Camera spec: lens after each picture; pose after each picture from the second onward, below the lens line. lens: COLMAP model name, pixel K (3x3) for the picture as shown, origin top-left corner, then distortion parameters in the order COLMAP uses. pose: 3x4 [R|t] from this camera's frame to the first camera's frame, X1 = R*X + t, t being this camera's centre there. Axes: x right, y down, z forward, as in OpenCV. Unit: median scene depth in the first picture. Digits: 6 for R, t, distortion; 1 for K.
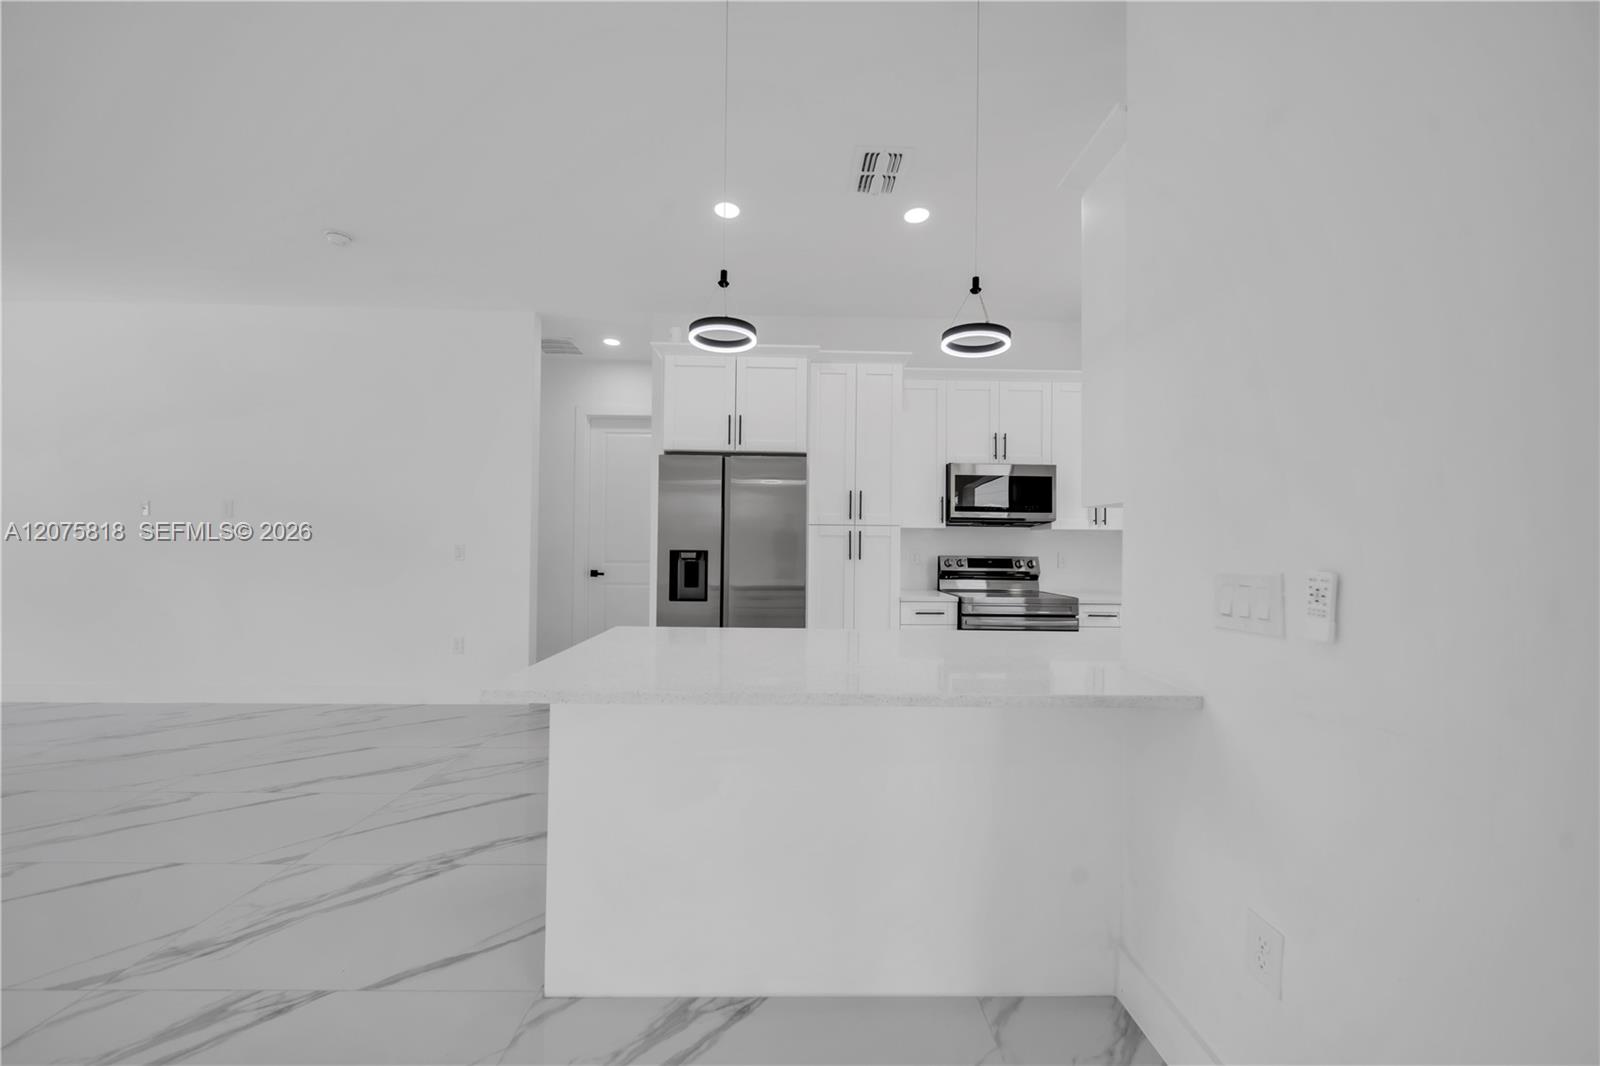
lens RADIAL K [[554.2, 0, 804.6], [0, 554.2, 541.6], [0, 0, 1]] dist [0.000590, -0.000258]
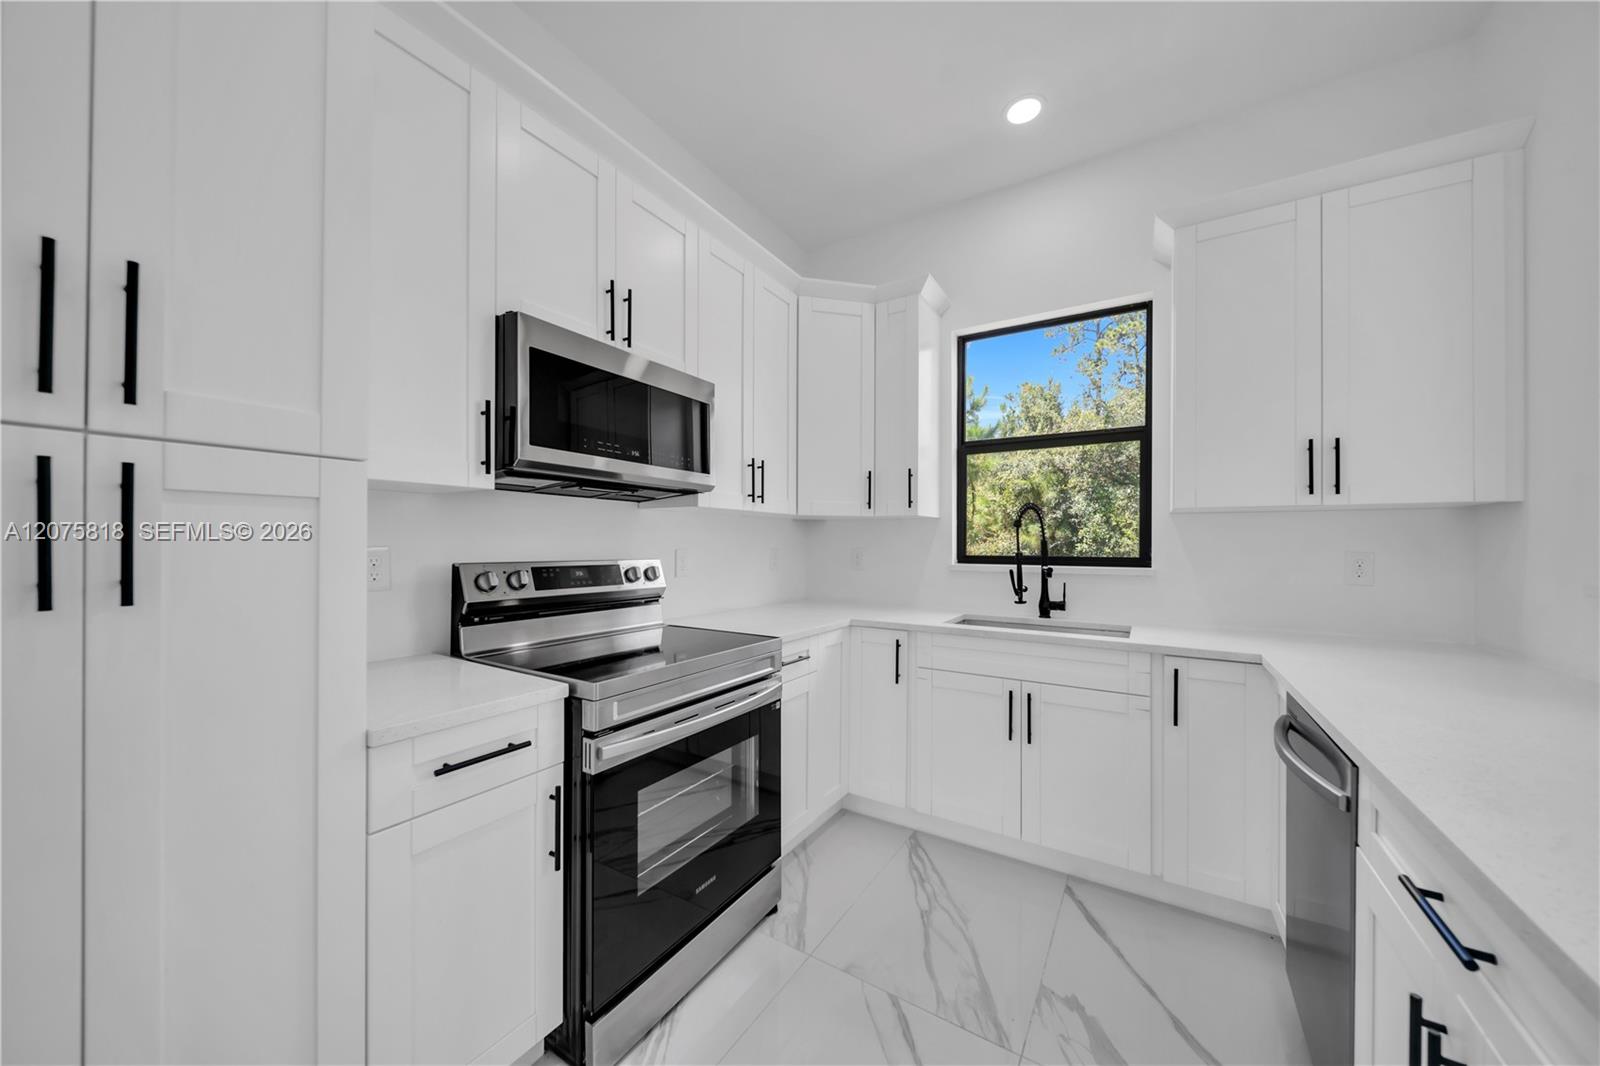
lens RADIAL K [[554.2, 0, 804.6], [0, 554.2, 541.6], [0, 0, 1]] dist [0.000590, -0.000258]
pose [[0.552611, -0.003979, 0.833430, 0.068338], [-0.006889, 0.999933, 0.009341, 0.005647], [-0.833411, -0.010903, 0.552546, 0.683832]]
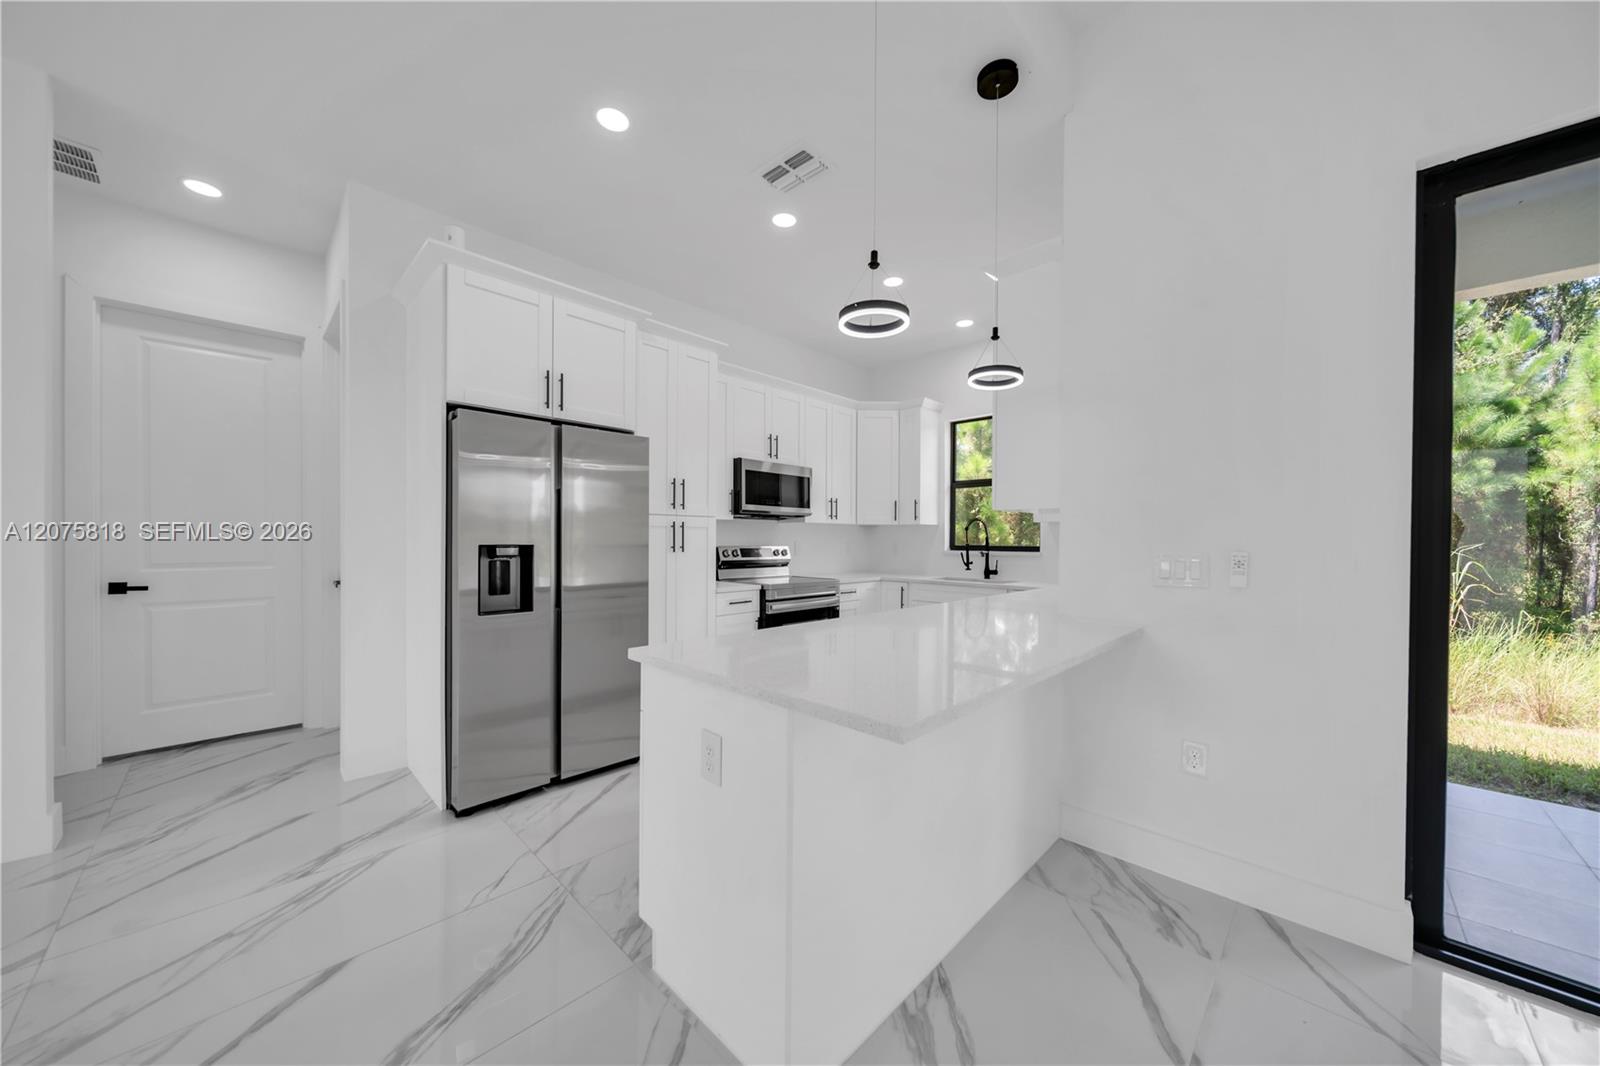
lens RADIAL K [[554.2, 0, 804.6], [0, 554.2, 541.6], [0, 0, 1]] dist [0.000590, -0.000258]
pose [[0.712909, -0.009275, 0.701195, -0.412708], [-0.004525, 0.999831, 0.017826, -0.003066], [-0.701242, -0.015881, 0.712746, 0.180965]]
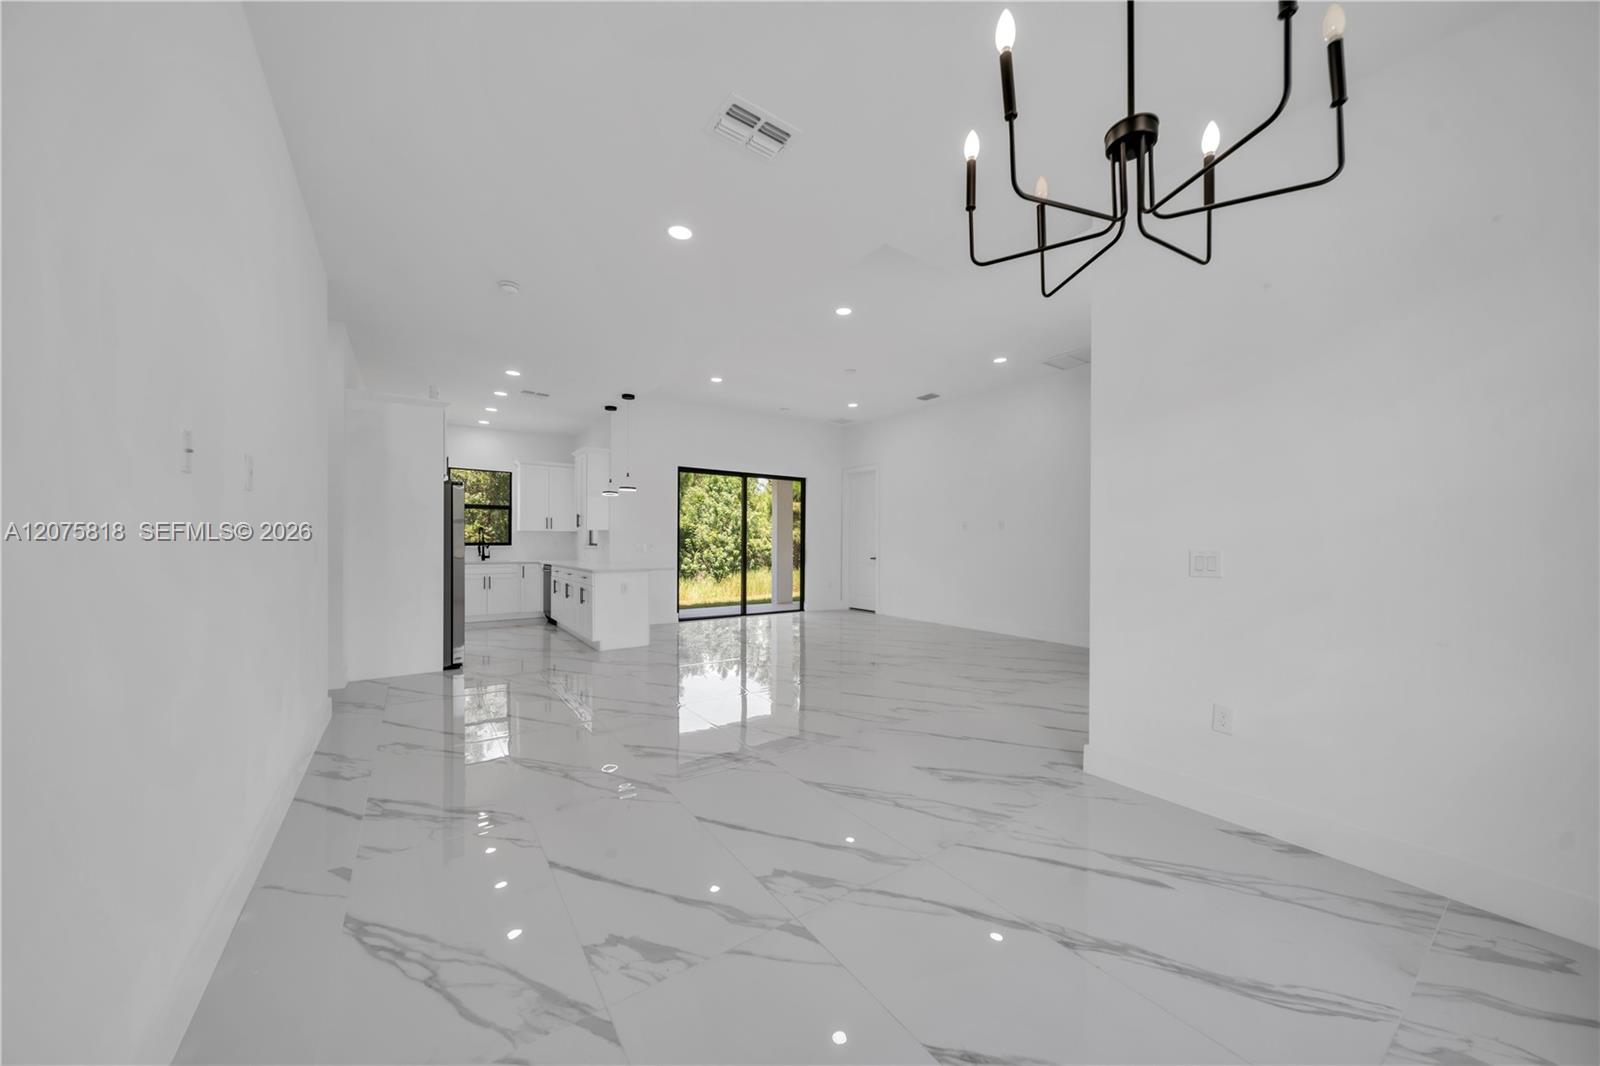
lens RADIAL K [[554.2, 0, 804.6], [0, 554.2, 541.6], [0, 0, 1]] dist [0.000590, -0.000258]
pose [[-0.551322, -0.013775, 0.834178, -1.941286], [-0.015919, 0.999855, 0.005990, -0.011781], [-0.834140, -0.009977, -0.551462, 0.981533]]
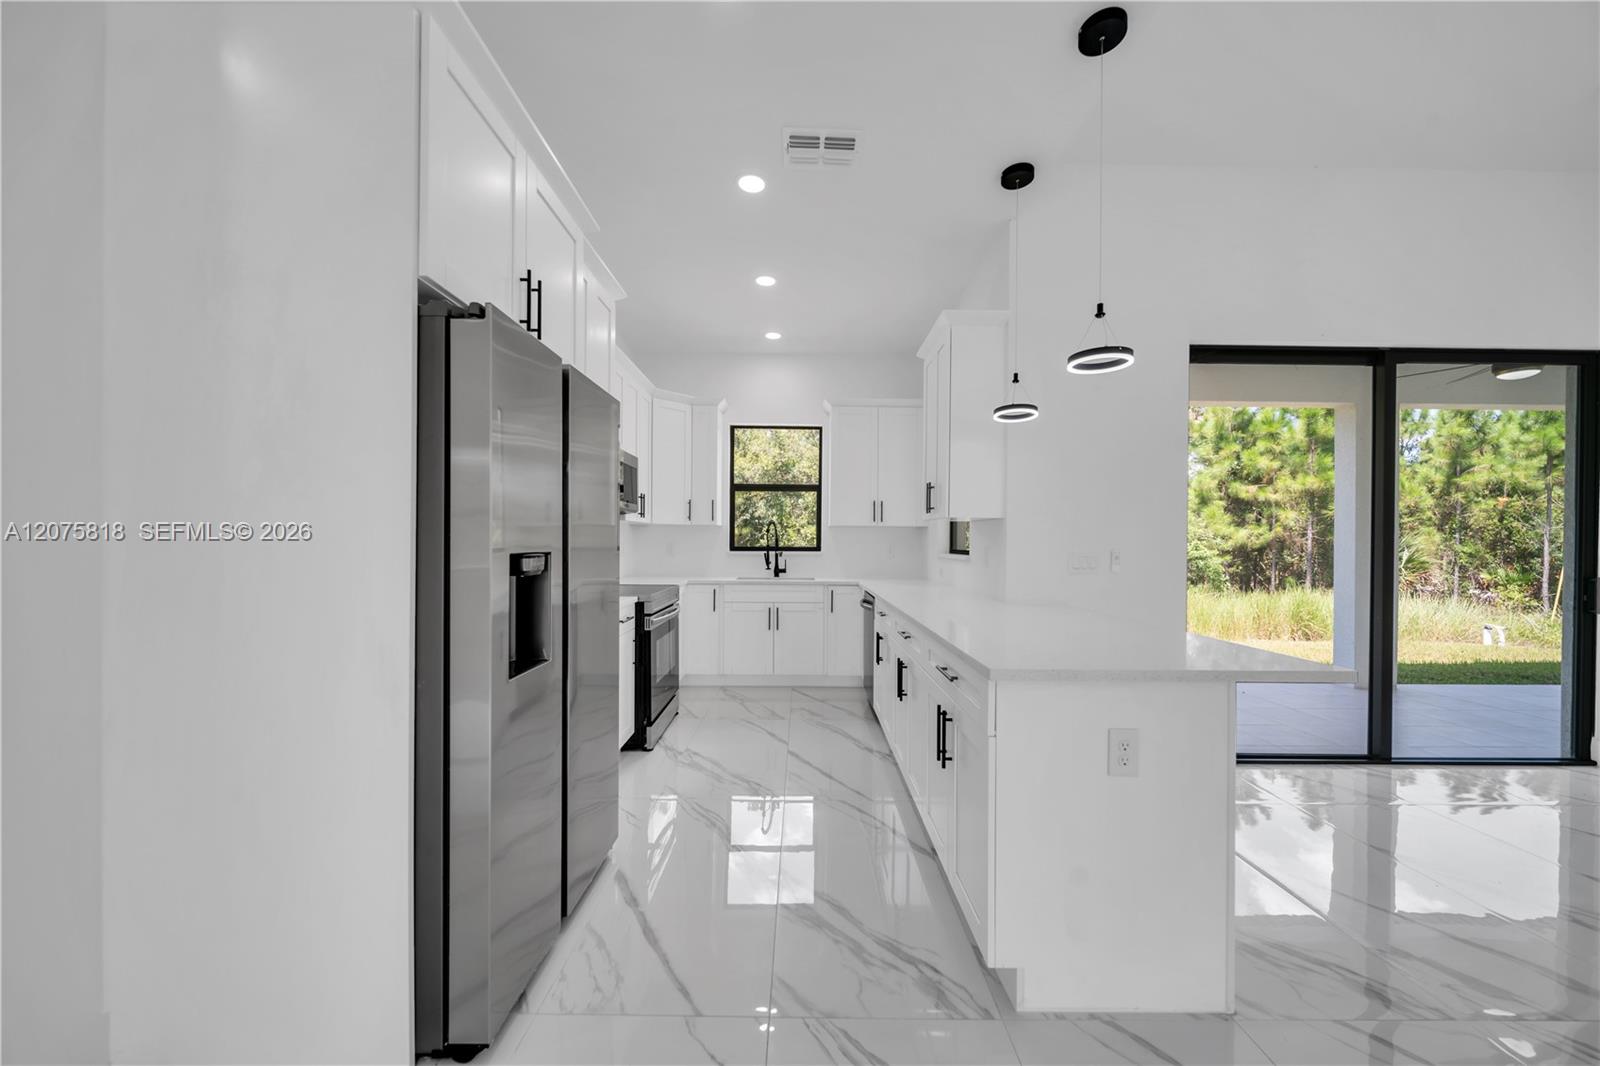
lens RADIAL K [[554.2, 0, 804.6], [0, 554.2, 541.6], [0, 0, 1]] dist [0.000590, -0.000258]
pose [[0.021332, -0.011366, 0.999708, -0.595163], [-0.015313, 0.999814, 0.011694, -0.001323], [-0.999655, -0.015558, 0.021154, 0.717575]]
